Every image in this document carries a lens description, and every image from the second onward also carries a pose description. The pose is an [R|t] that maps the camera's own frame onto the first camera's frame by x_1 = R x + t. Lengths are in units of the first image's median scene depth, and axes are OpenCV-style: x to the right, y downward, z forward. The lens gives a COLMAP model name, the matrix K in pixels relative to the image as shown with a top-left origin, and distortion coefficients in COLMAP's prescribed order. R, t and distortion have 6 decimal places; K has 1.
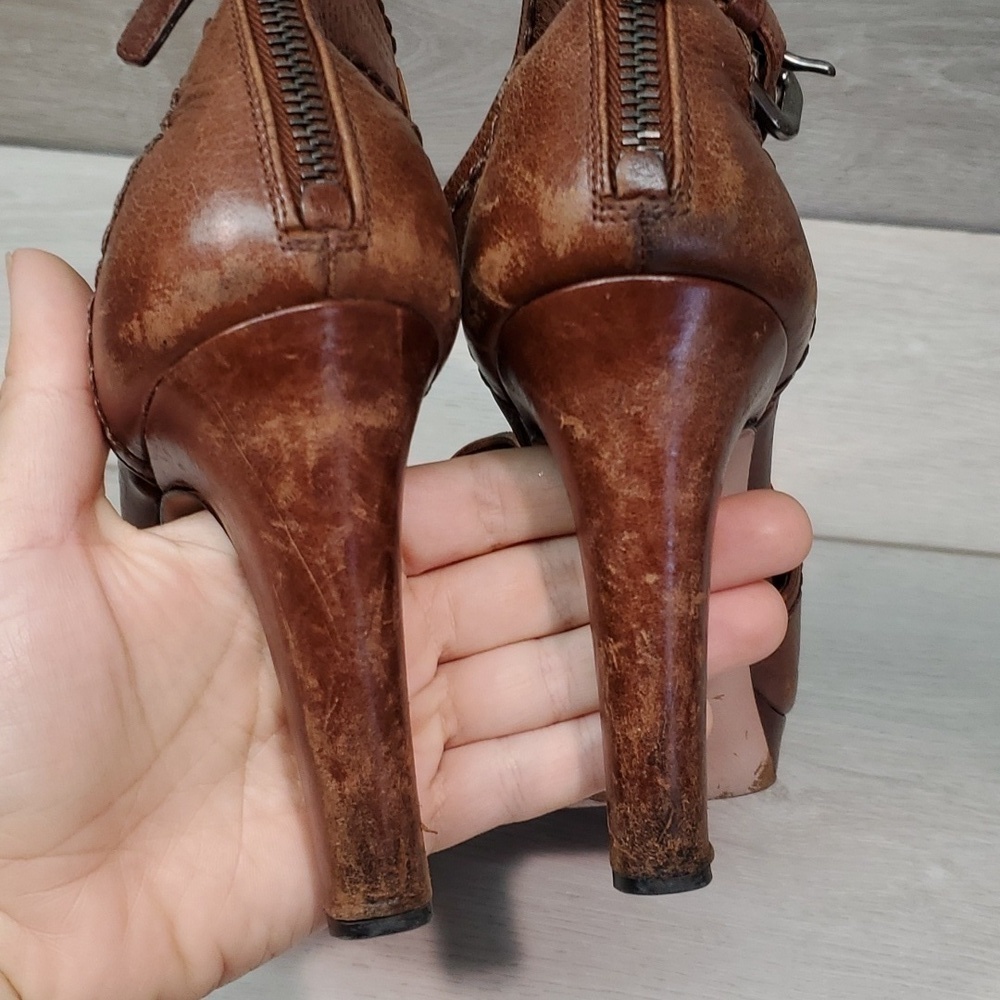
lens RADIAL K [[1597.4, 0, 517.4], [0, 1597.4, 466.5], [0, 0, 1]] dist [0.246462, -1.047728]
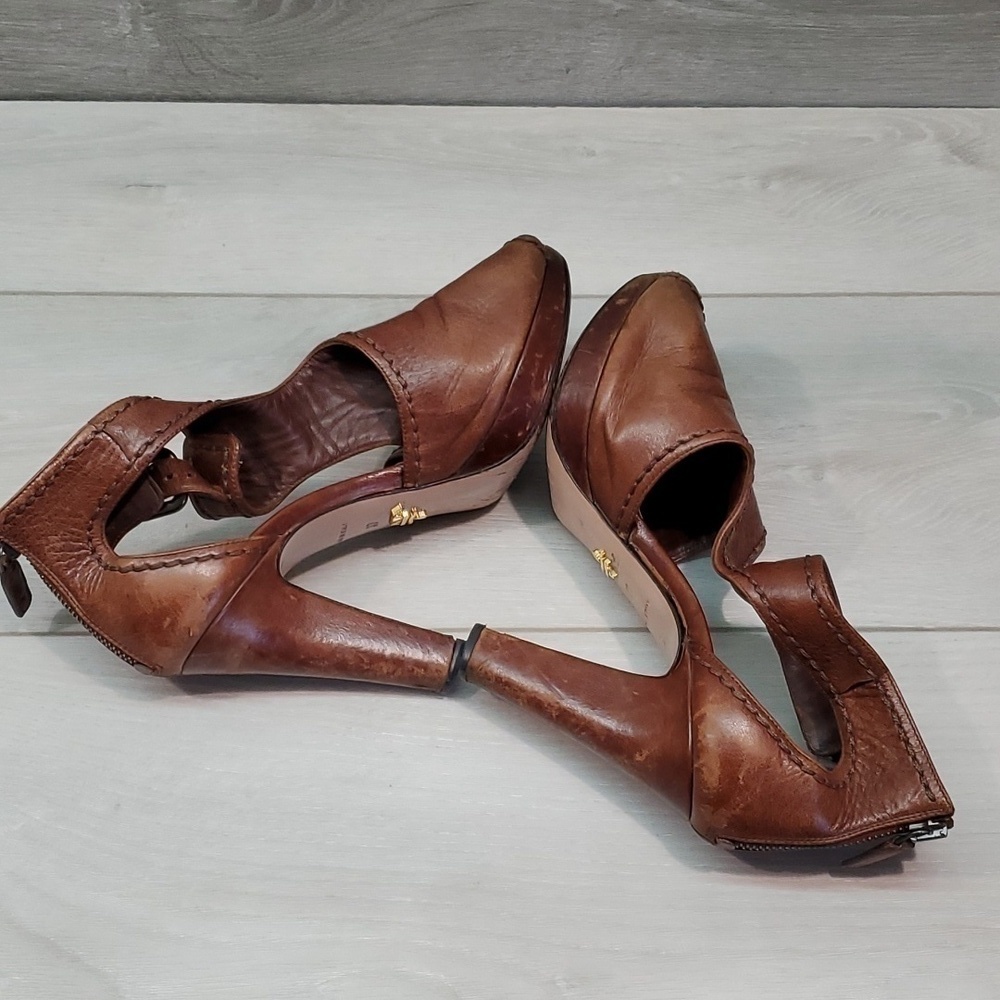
lens RADIAL K [[1590.5, 0, 480.1], [0, 1590.5, 515.0], [0, 0, 1]] dist [0.187112, -0.742193]
pose [[0.989187, -0.101187, 0.106160, -0.130707], [0.101003, 0.994861, 0.007120, 0.213741], [-0.106335, 0.003680, 0.994324, -0.493353]]
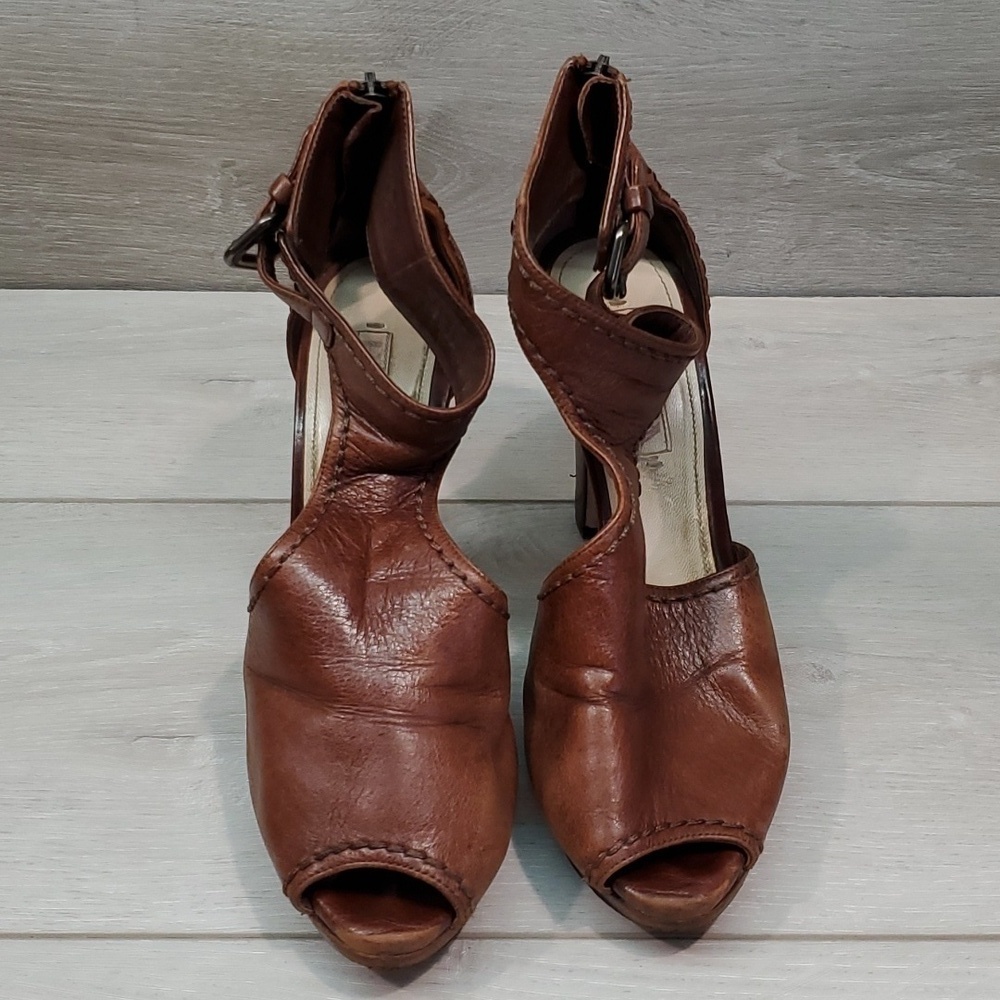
lens RADIAL K [[1597.4, 0, 517.4], [0, 1597.4, 466.5], [0, 0, 1]] dist [0.246462, -1.047728]
pose [[0.992057, -0.076020, 0.100219, -0.157653], [0.095909, 0.972637, -0.211609, 0.240342], [-0.081390, 0.219540, 0.972203, -0.196569]]
